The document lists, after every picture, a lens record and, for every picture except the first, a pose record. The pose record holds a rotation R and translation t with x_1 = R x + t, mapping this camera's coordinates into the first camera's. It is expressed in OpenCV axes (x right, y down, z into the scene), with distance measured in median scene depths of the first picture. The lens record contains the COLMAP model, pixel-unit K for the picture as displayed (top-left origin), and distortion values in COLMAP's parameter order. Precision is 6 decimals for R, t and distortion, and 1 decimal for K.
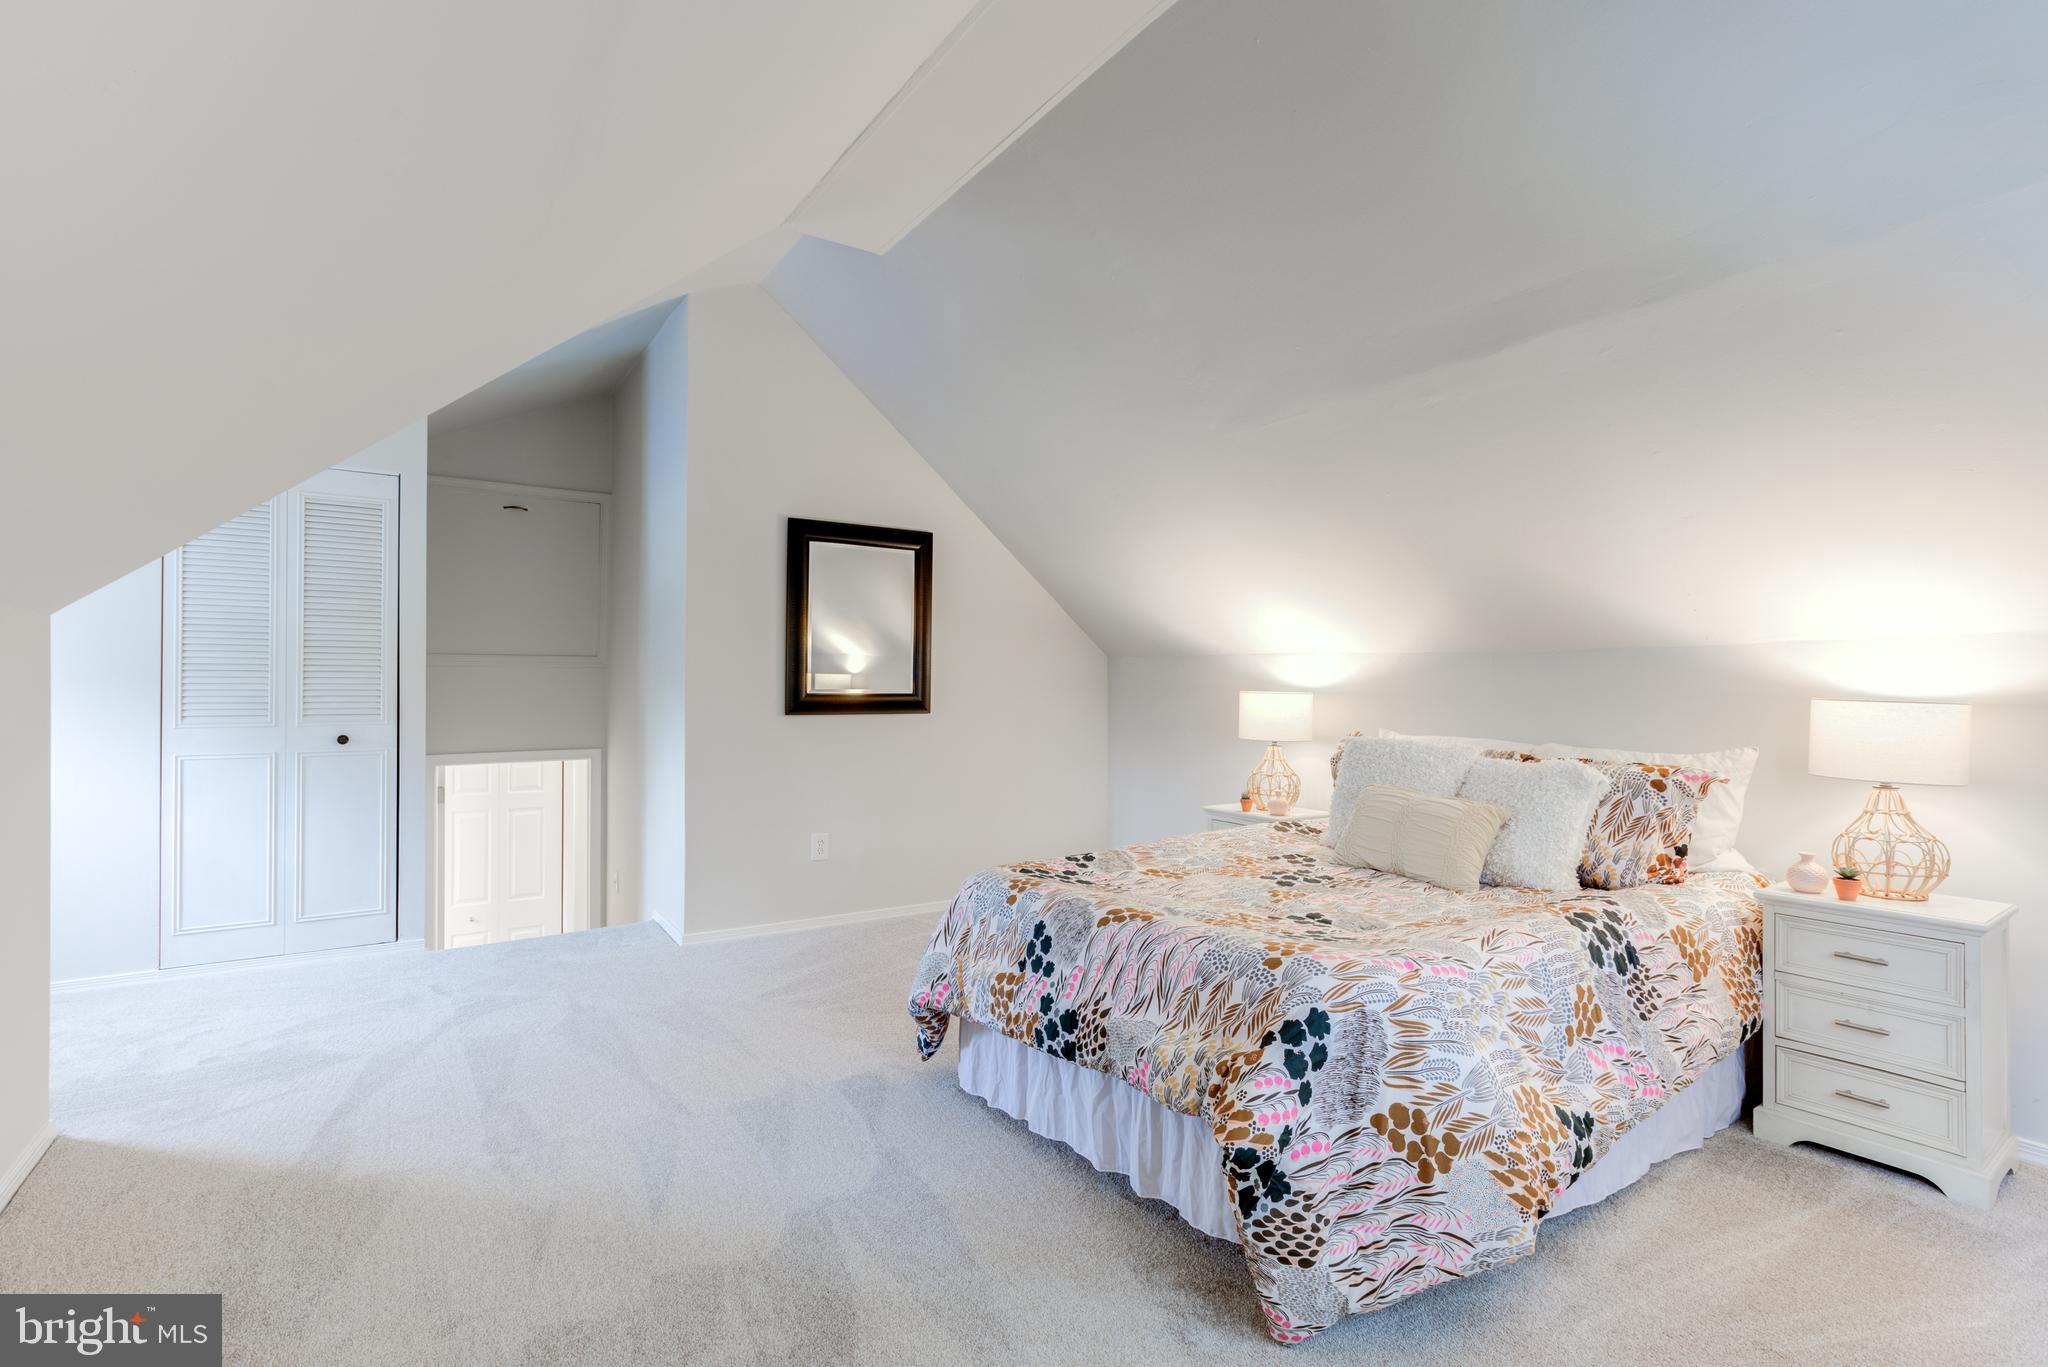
lens RADIAL K [[973.2, 0, 1025.9], [0, 973.2, 700.6], [0, 0, 1]] dist [-0.005818, -0.000046]
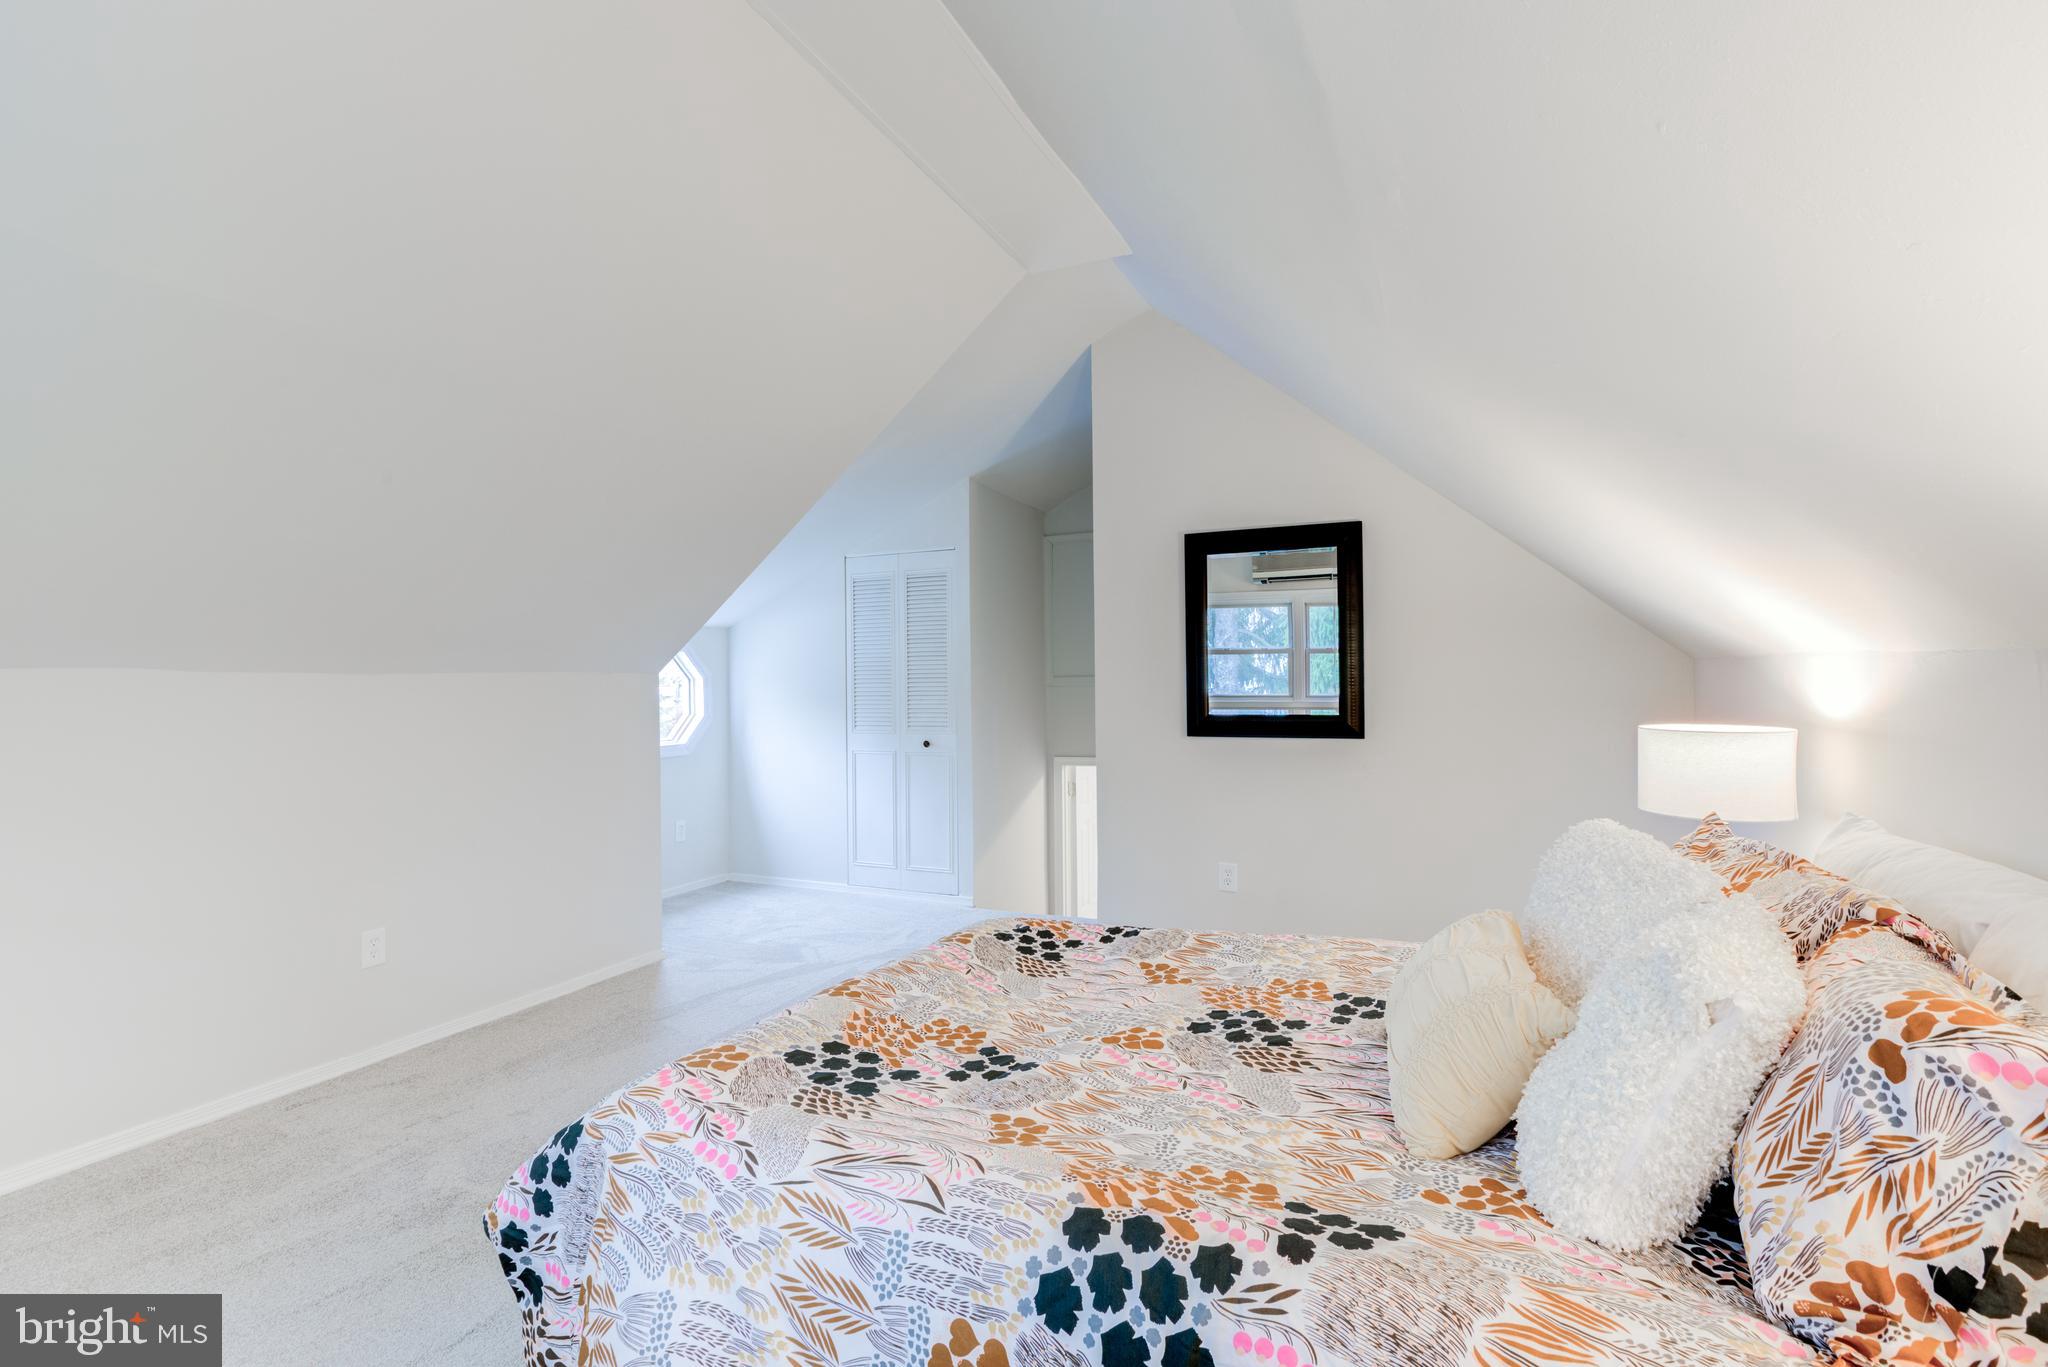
lens RADIAL K [[964.9, 0, 1032.3], [0, 964.9, 699.3], [0, 0, 1]] dist [0.000352, 0.001459]
pose [[0.507160, 0.001953, -0.861850, 0.796330], [0.000263, 0.999997, 0.002421, -0.038419], [0.861852, -0.001454, 0.507158, 0.582746]]
